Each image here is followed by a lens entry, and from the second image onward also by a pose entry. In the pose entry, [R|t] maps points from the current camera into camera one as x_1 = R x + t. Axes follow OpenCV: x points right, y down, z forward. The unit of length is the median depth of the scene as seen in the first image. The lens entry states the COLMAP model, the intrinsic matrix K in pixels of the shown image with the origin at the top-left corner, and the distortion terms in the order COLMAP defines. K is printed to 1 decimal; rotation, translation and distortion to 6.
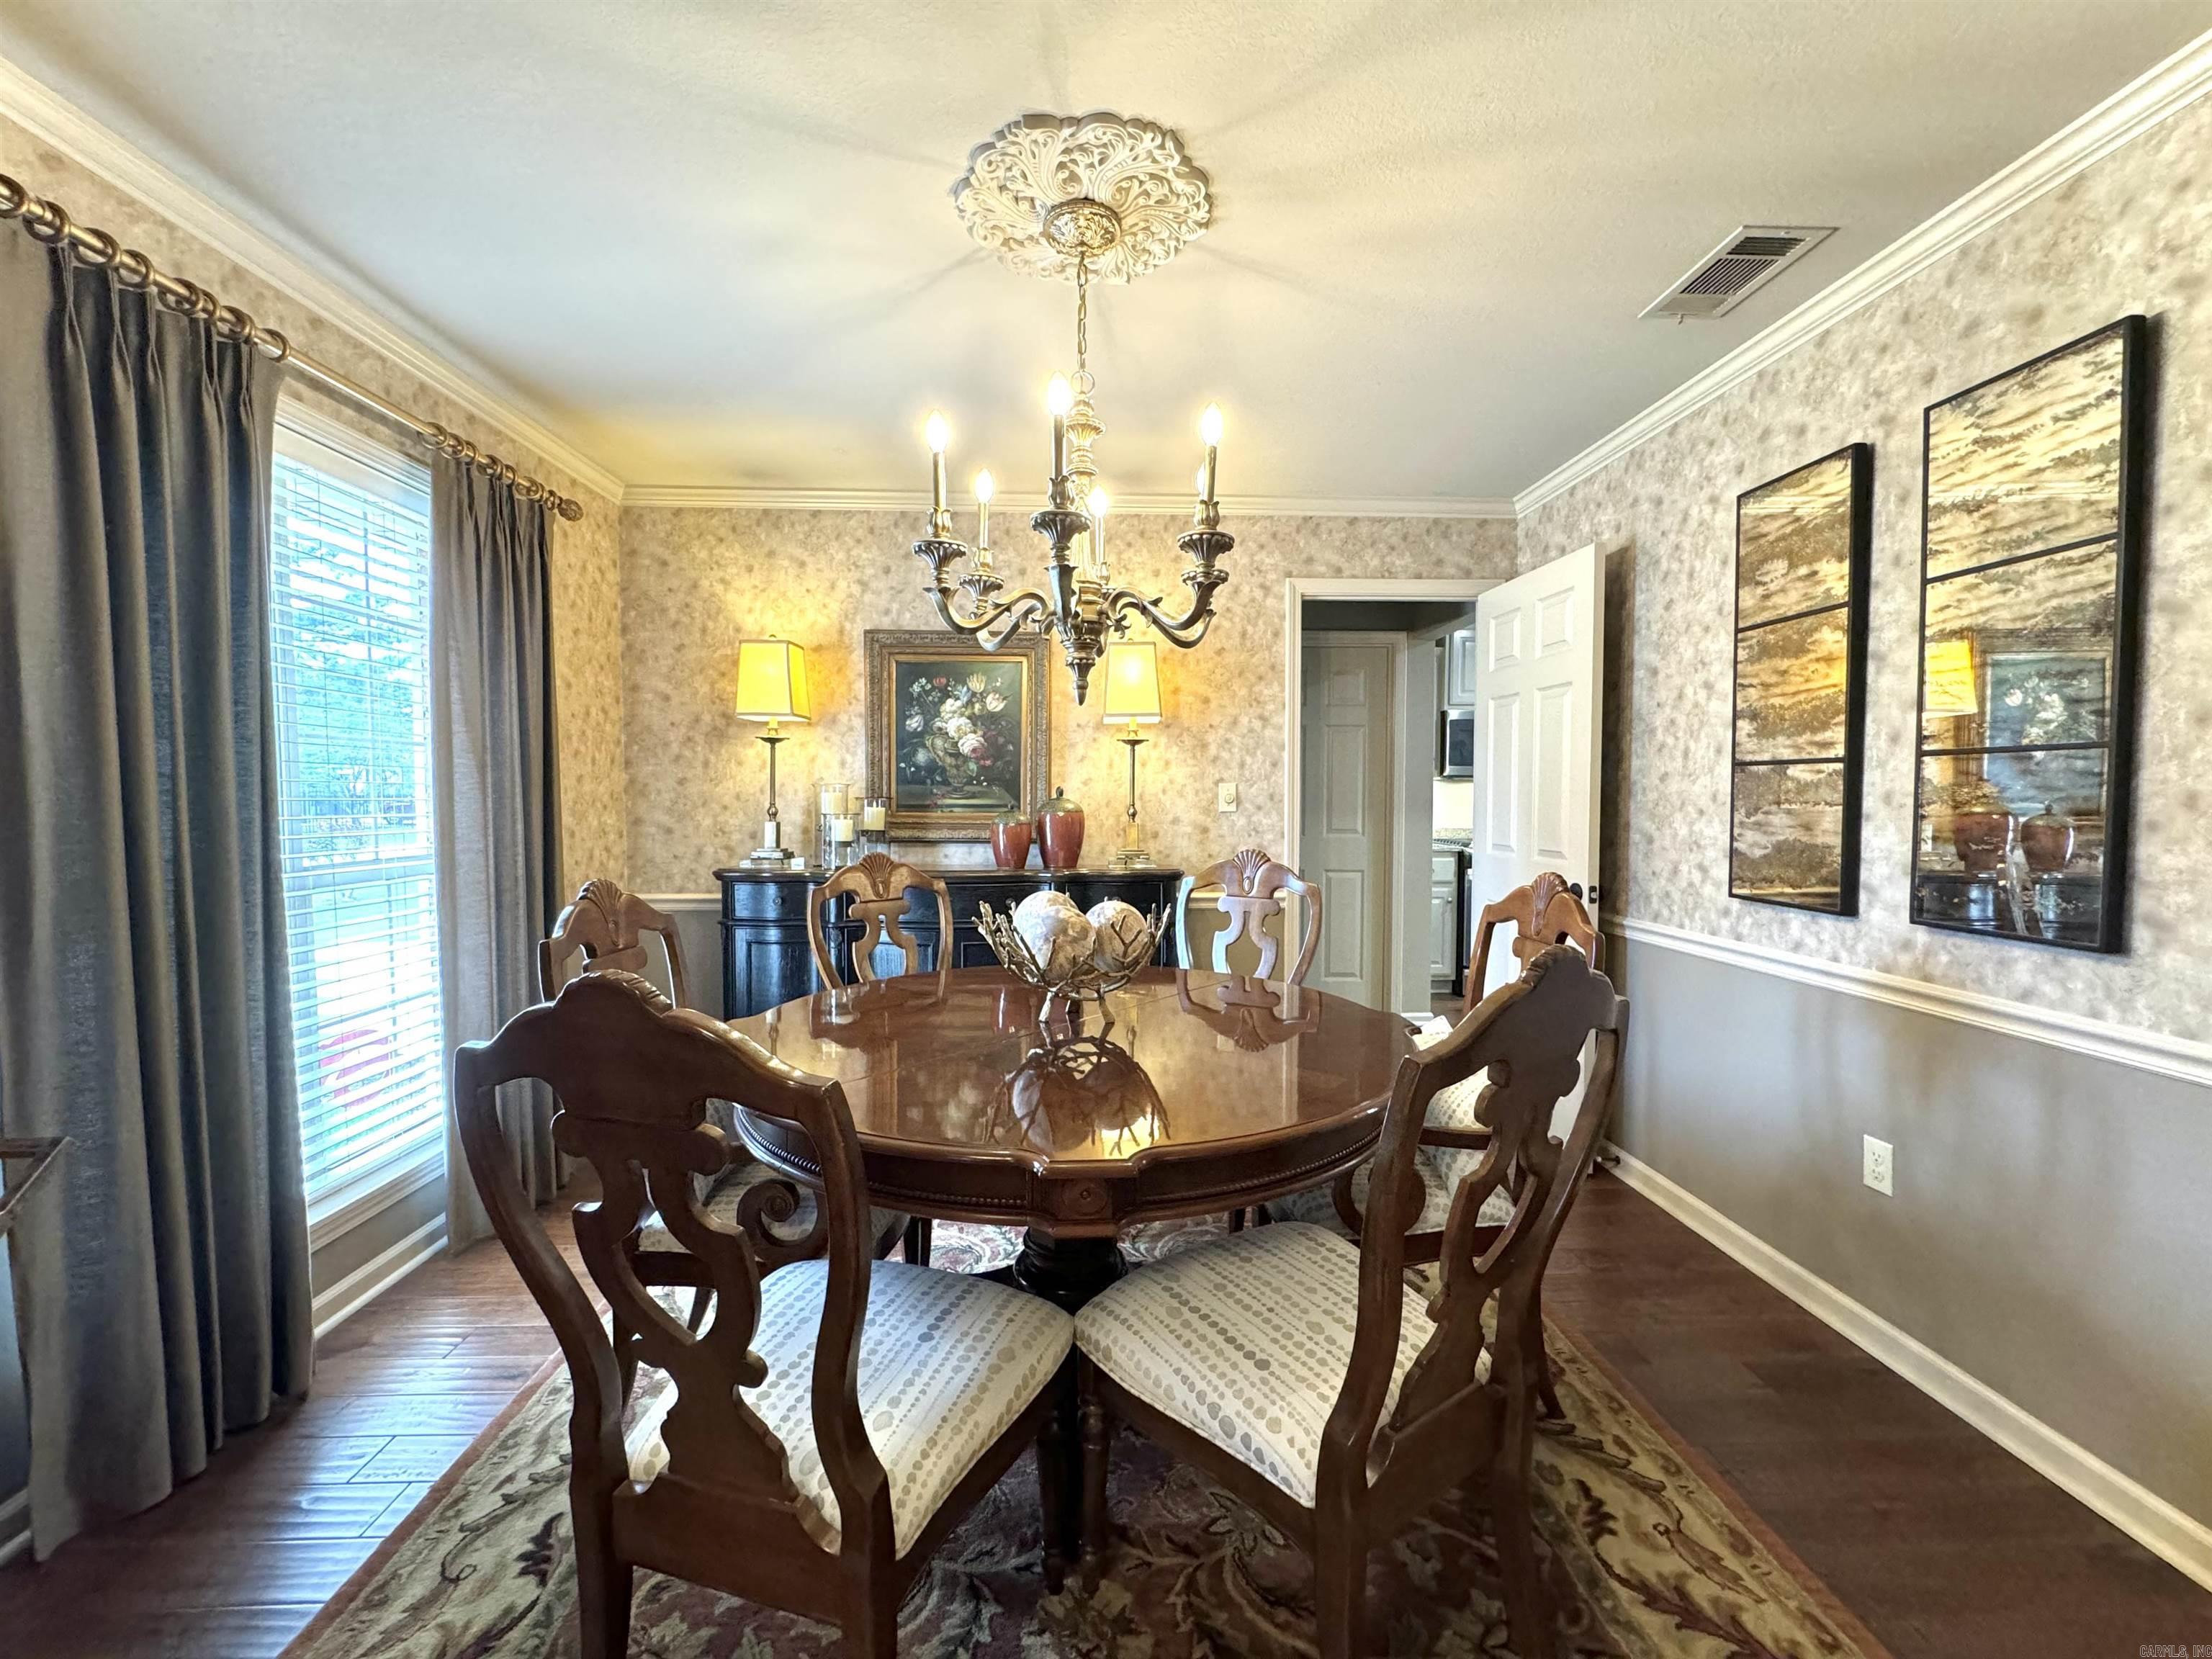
lens RADIAL K [[886.3, 0, 1105.5], [0, 886.3, 830.6], [0, 0, 1]] dist [-0.000568, -0.000181]
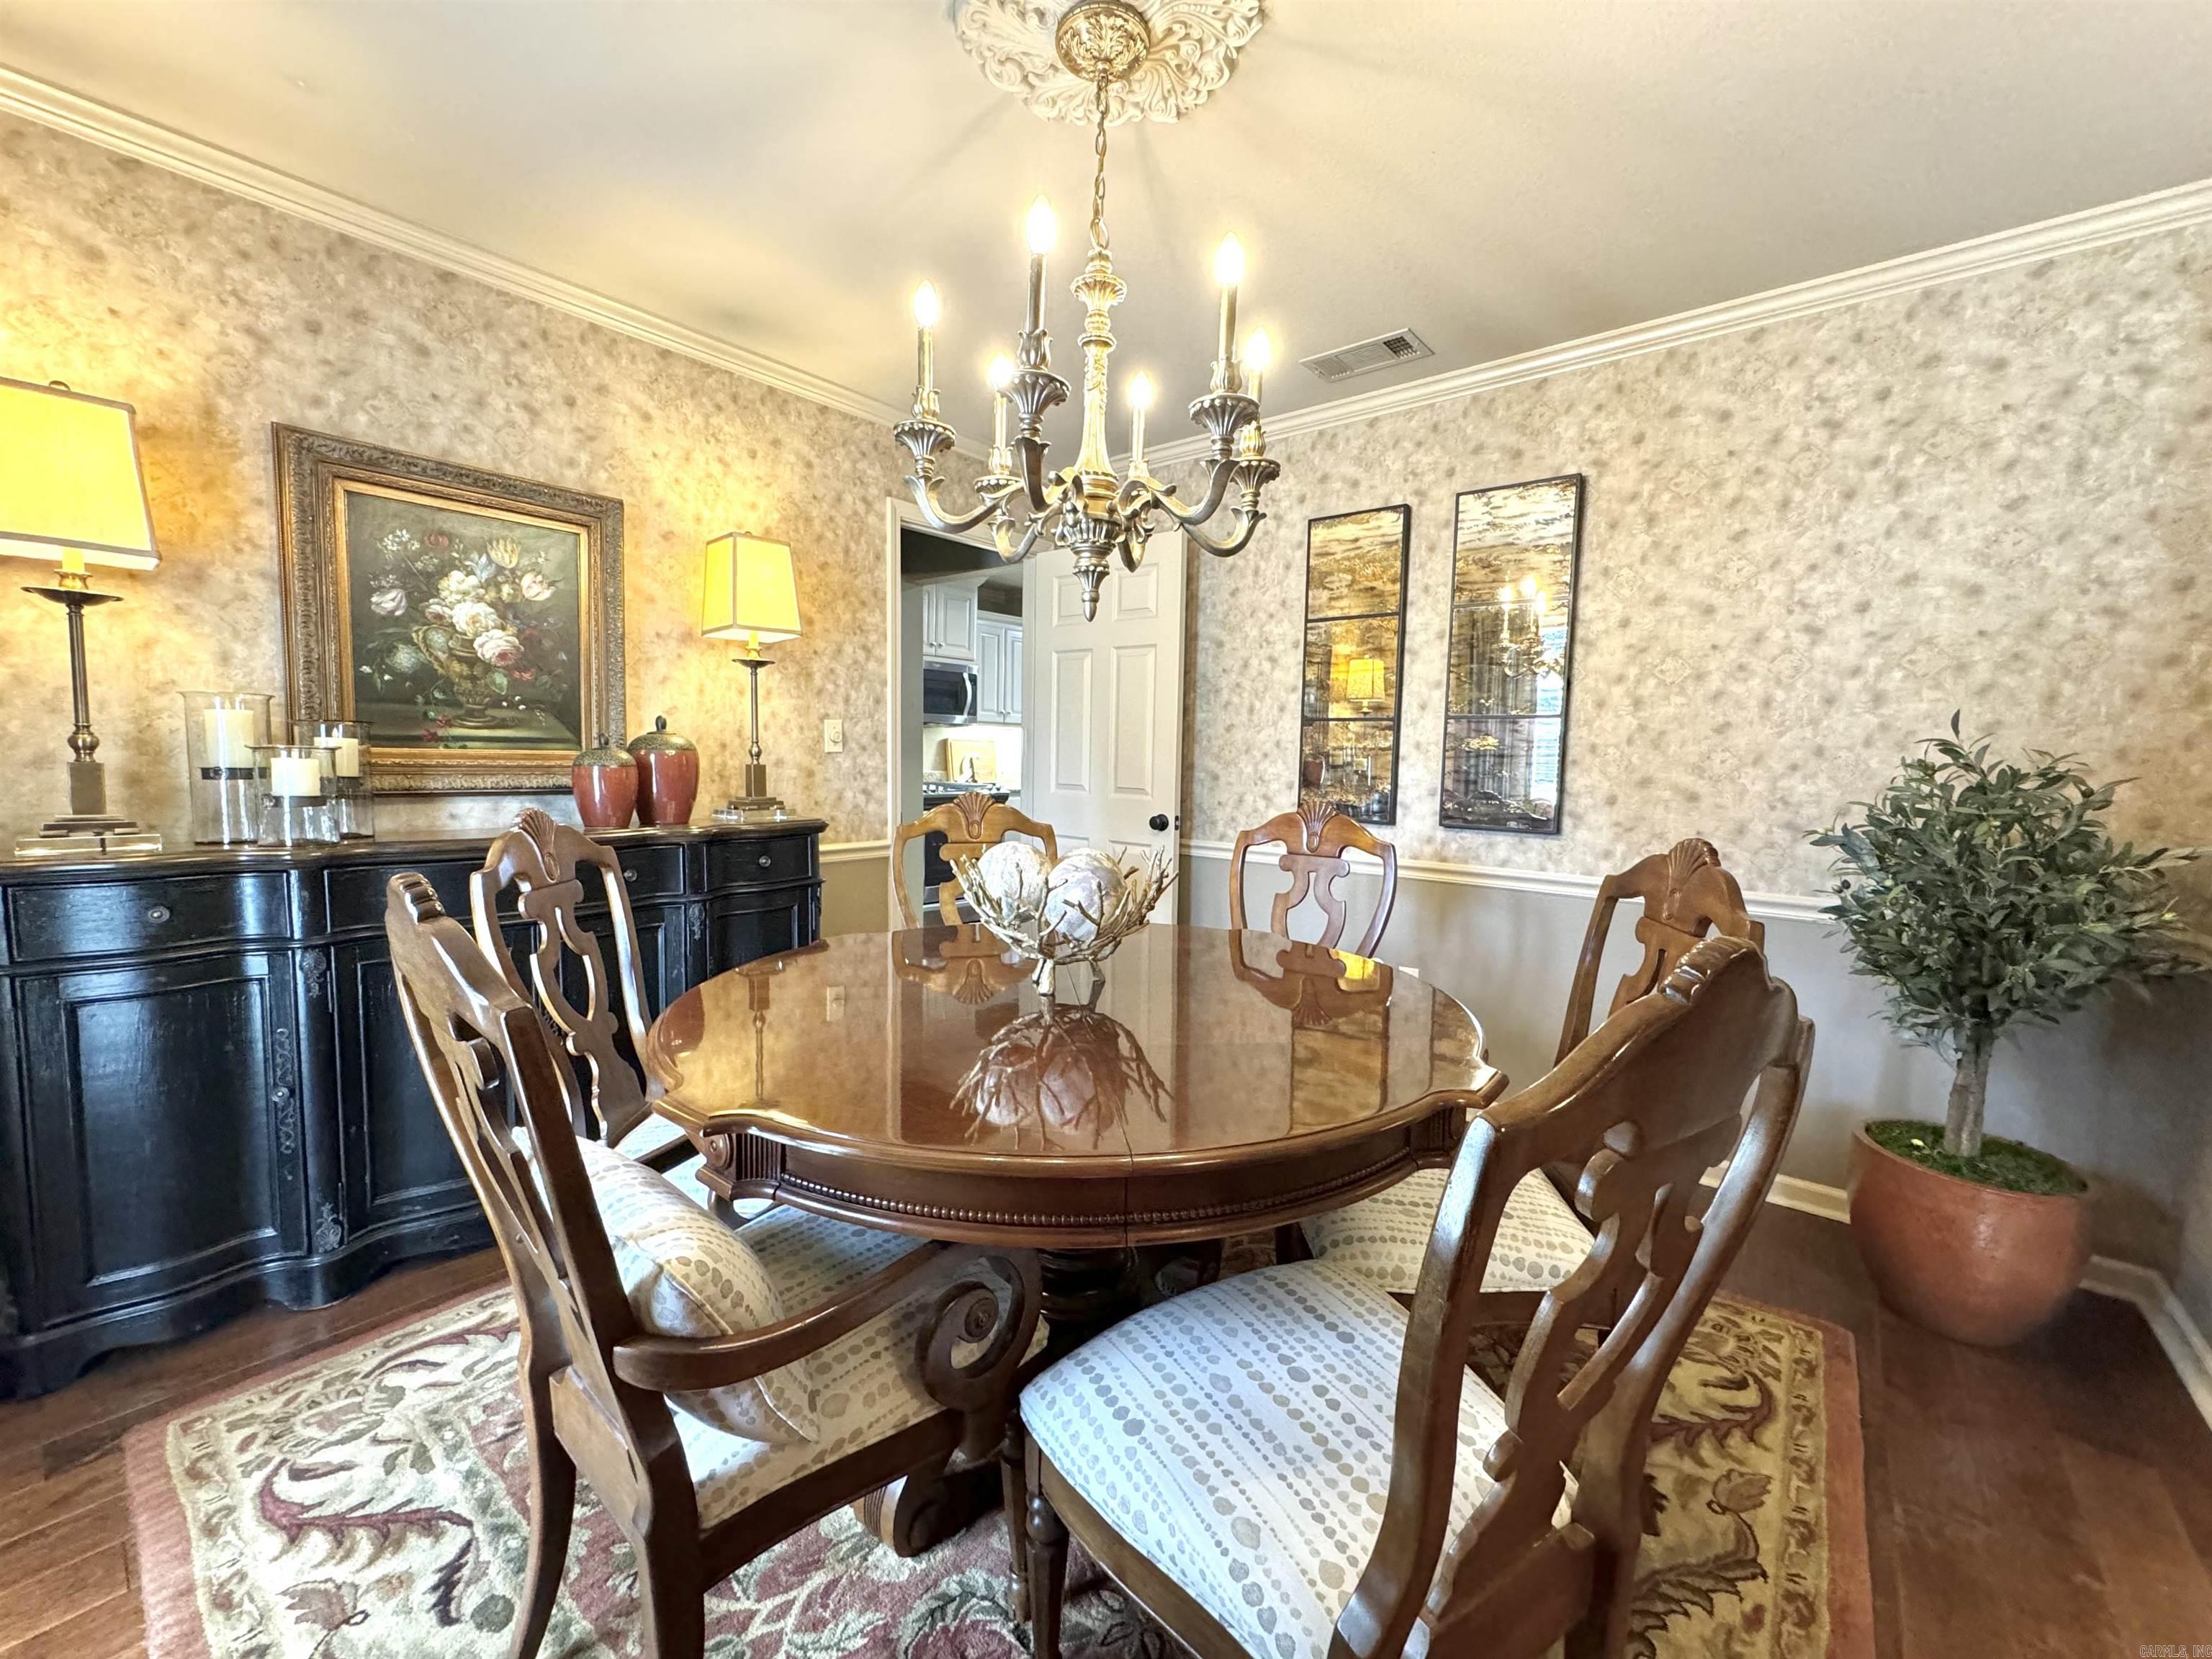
lens RADIAL K [[886.3, 0, 1106.9], [0, 886.3, 829.3], [0, 0, 1]] dist [-0.000568, -0.000181]
pose [[0.662289, -0.054505, 0.747263, -0.353855], [0.011617, 0.997978, 0.062496, 0.003203], [-0.749158, -0.032709, 0.661583, 0.218176]]
